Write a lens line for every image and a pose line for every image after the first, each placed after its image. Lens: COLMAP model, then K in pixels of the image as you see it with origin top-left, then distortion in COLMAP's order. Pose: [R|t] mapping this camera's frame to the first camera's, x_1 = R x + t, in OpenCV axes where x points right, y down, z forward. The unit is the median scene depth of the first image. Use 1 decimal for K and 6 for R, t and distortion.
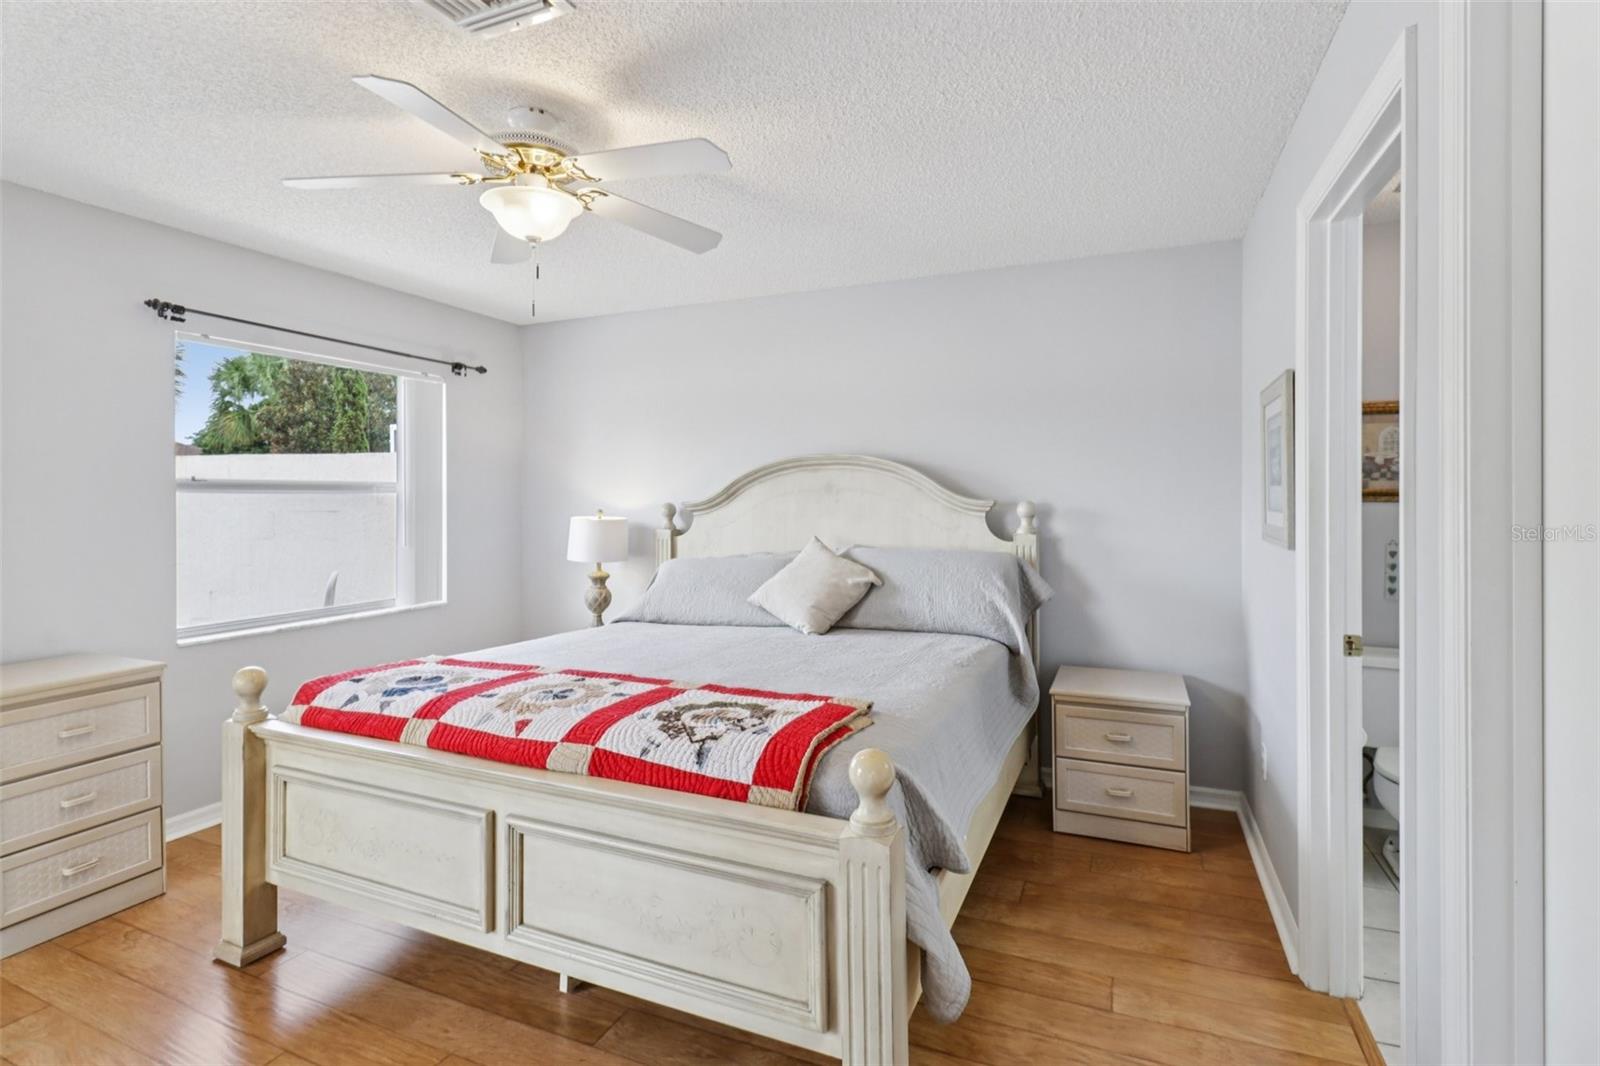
lens RADIAL K [[767.0, 0, 779.7], [0, 767.0, 492.8], [0, 0, 1]] dist [-0.003910, -0.002116]
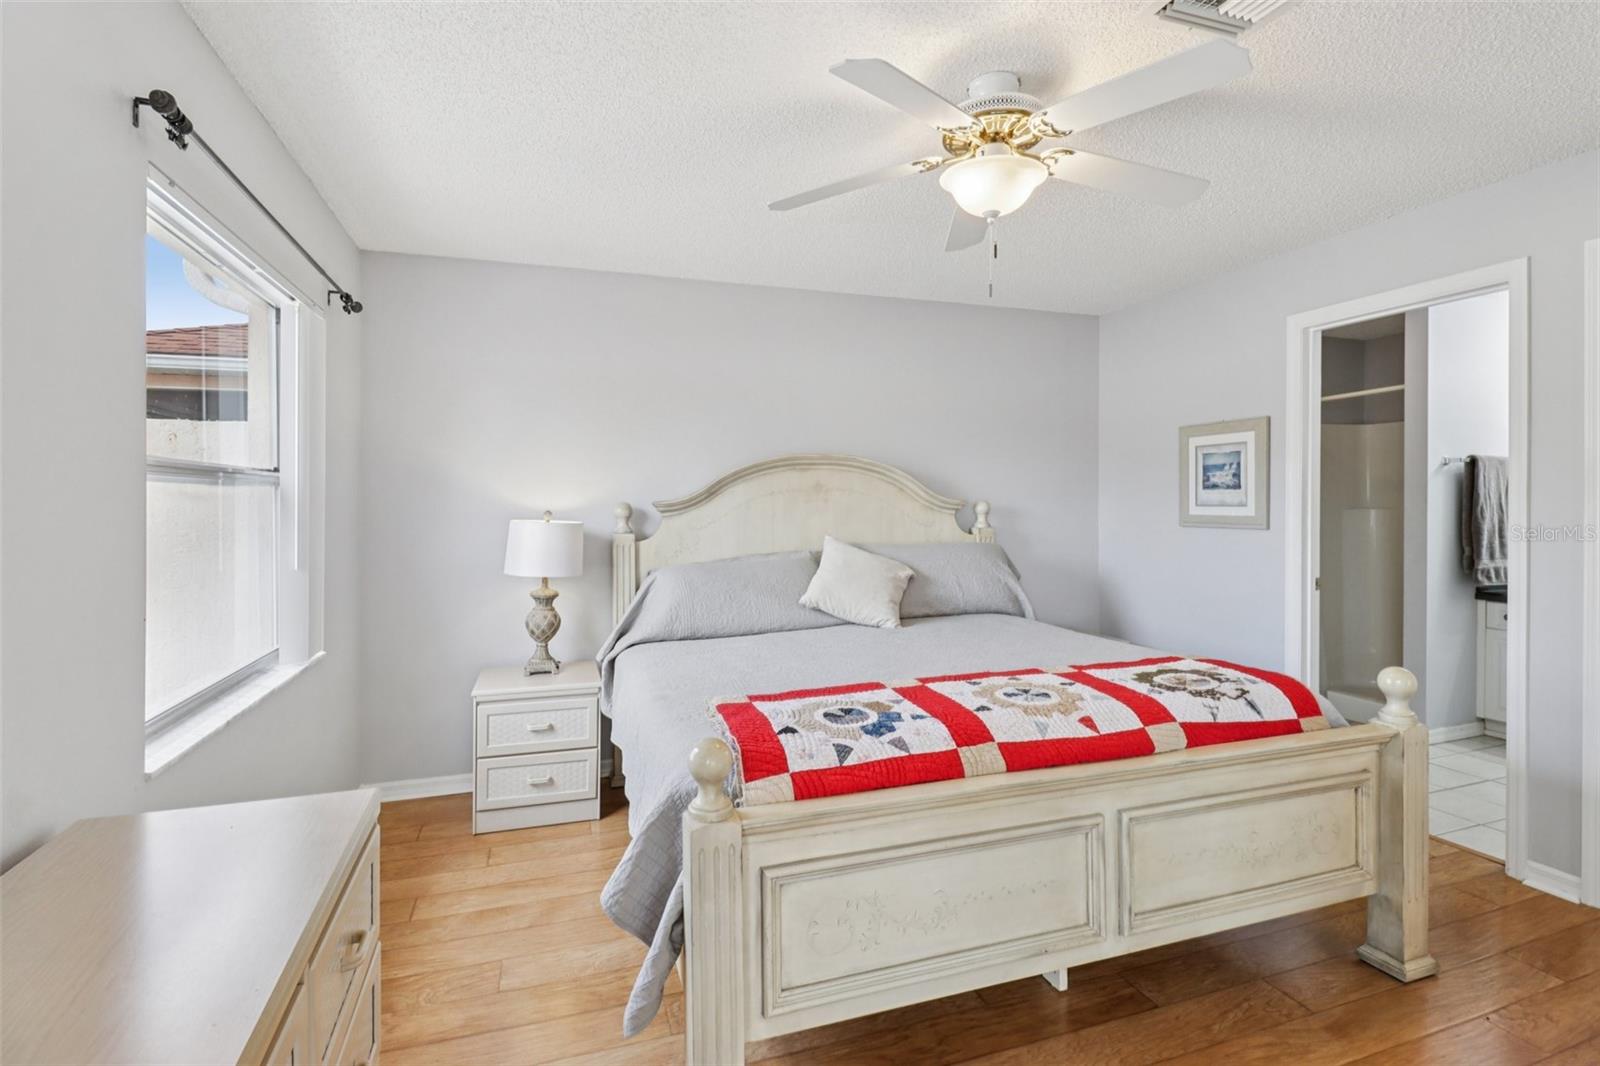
lens RADIAL K [[767.0, 0, 810.1], [0, 767.0, 501.1], [0, 0, 1]] dist [-0.003910, -0.002116]
pose [[0.738798, 0.004005, 0.673915, -0.691856], [-0.005715, 0.999984, 0.000323, 0.012369], [-0.673902, -0.004091, 0.738809, 0.285131]]
